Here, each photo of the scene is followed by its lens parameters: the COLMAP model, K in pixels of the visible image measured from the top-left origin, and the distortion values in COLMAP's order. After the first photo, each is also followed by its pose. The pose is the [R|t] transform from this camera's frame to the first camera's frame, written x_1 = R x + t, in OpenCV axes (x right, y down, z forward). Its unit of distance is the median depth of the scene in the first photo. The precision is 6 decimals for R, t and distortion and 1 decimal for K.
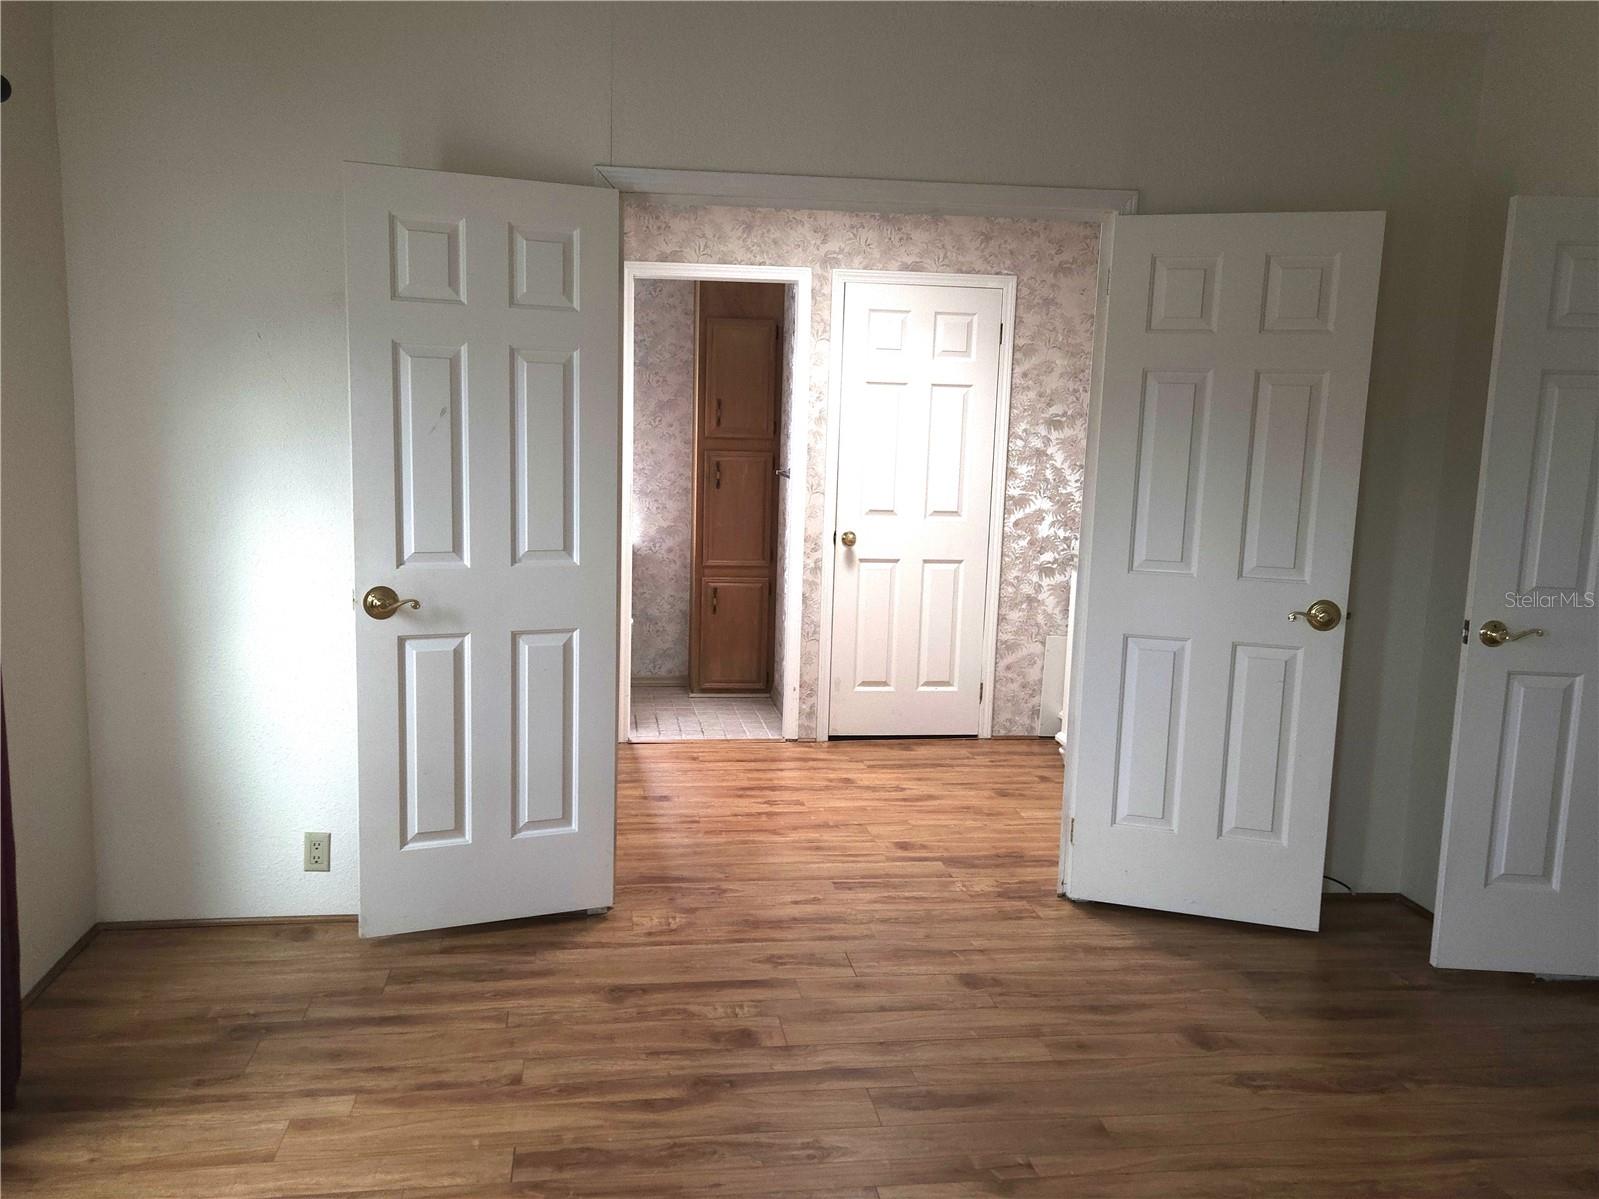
lens RADIAL K [[1346.6, 0, 765.7], [0, 1346.6, 620.3], [0, 0, 1]] dist [0.058798, -0.008695]
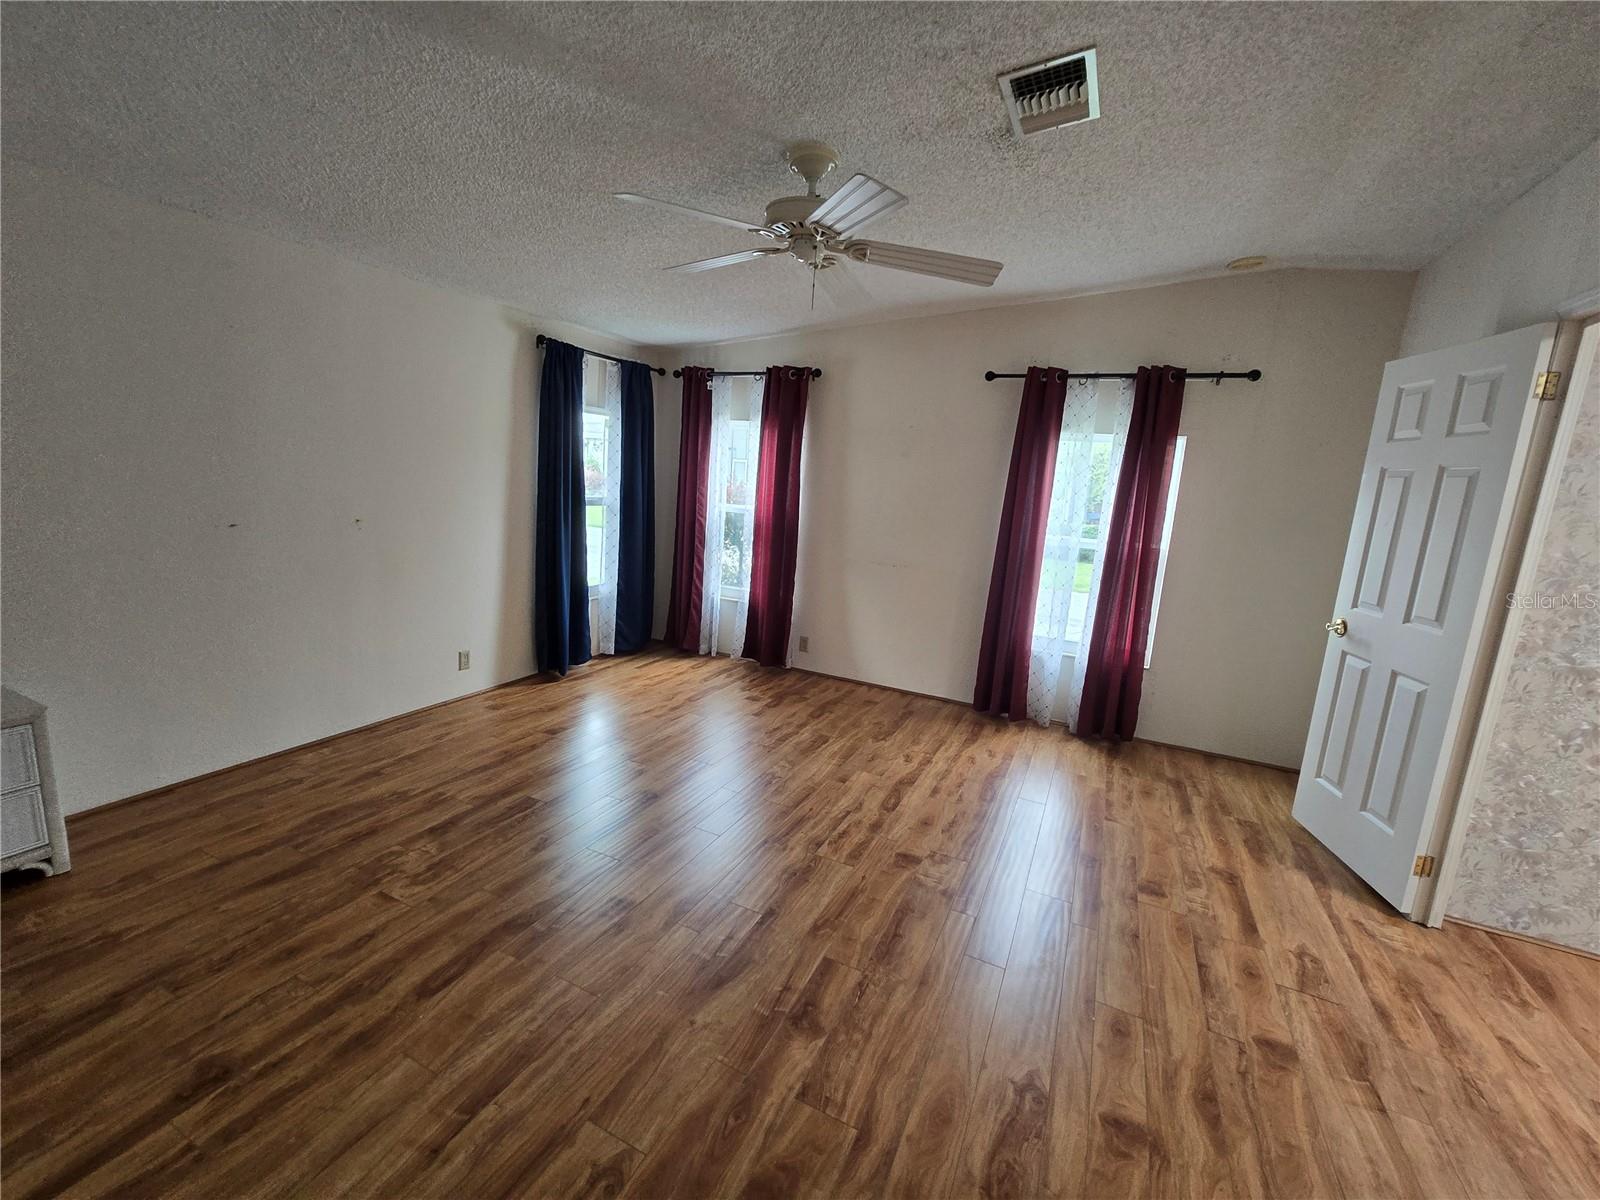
lens RADIAL K [[657.6, 0, 806.2], [0, 657.6, 594.7], [0, 0, 1]] dist [-0.003042, 0.002655]
pose [[-0.536883, 0.091199, -0.838713, 0.699800], [-0.204343, 0.950481, 0.234158, -0.100538], [0.818535, 0.297101, -0.491661, 0.815647]]
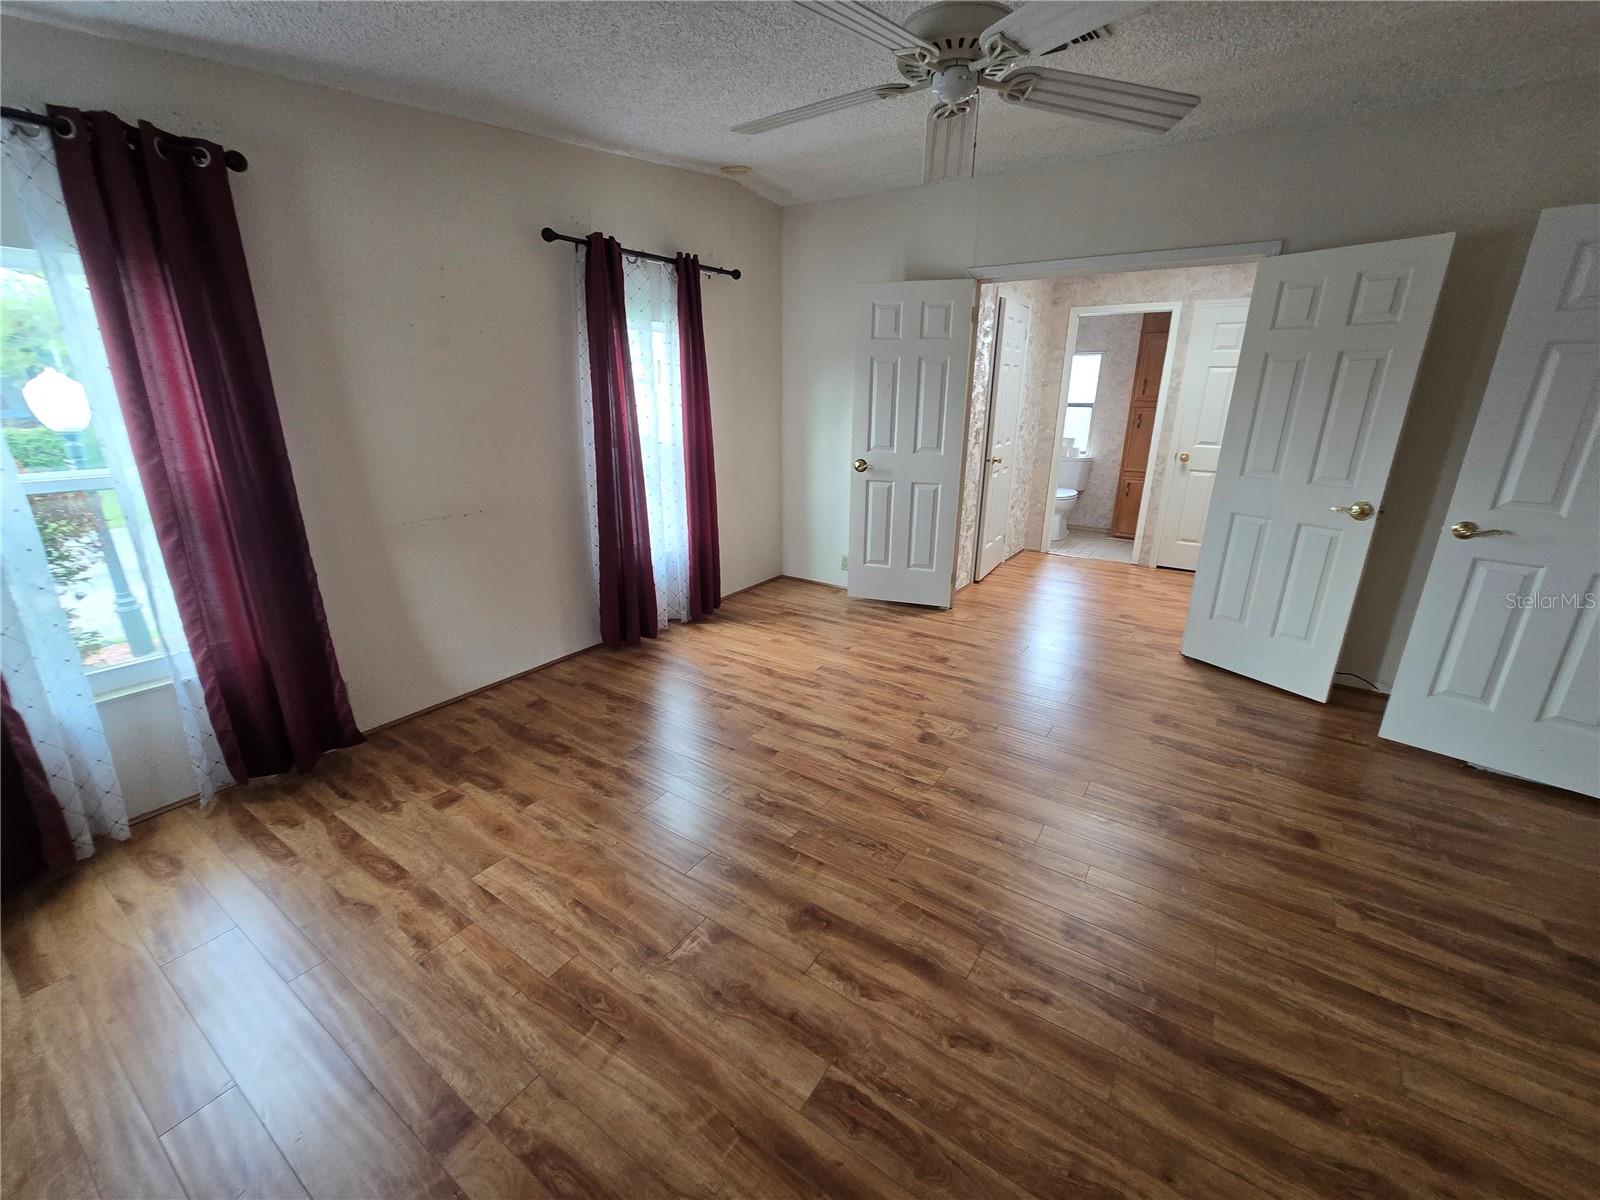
lens RADIAL K [[657.6, 0, 806.2], [0, 657.6, 594.7], [0, 0, 1]] dist [-0.003042, 0.002655]
pose [[0.749552, 0.182352, -0.636333, 0.441760], [-0.089983, 0.980453, 0.174972, 0.017087], [0.655801, -0.073891, 0.751309, -0.002020]]
